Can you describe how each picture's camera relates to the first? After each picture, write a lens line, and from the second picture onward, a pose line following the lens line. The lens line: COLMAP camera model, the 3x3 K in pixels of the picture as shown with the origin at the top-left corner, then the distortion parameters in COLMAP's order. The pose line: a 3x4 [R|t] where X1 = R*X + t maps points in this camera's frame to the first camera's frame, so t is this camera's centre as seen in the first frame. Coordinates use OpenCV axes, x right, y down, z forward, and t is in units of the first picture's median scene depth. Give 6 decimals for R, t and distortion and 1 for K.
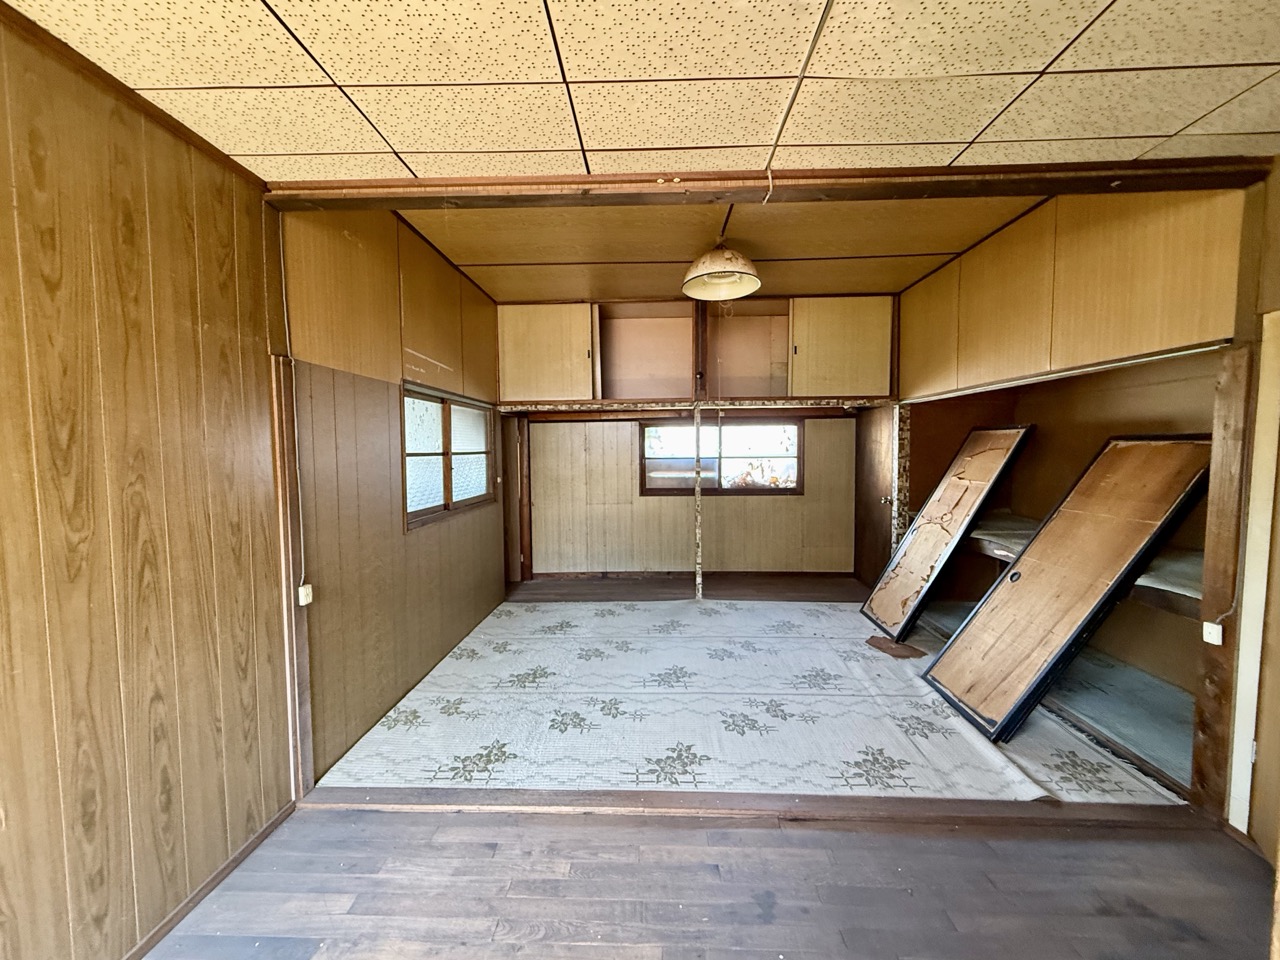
lens RADIAL K [[506.3, 0, 640.0], [0, 506.3, 480.0], [0, 0, 1]] dist [0.000830, 0.000530]
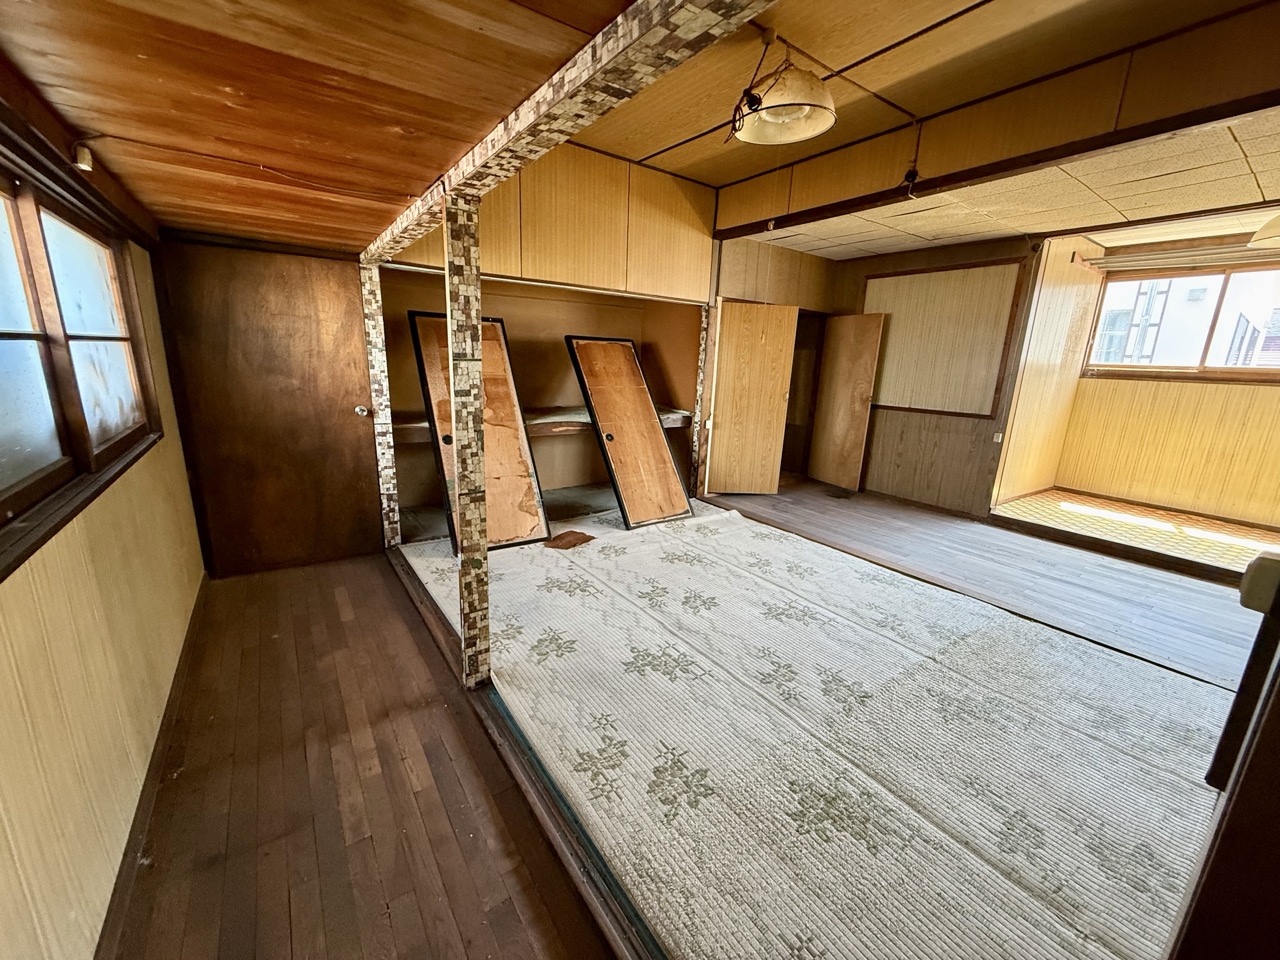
lens RADIAL K [[506.3, 0, 640.0], [0, 506.3, 480.0], [0, 0, 1]] dist [0.000830, 0.000530]
pose [[-0.603178, -0.202154, 0.771563, -0.370059], [0.017620, 0.963735, 0.266279, -0.060780], [-0.797412, 0.174209, -0.577742, 1.523178]]
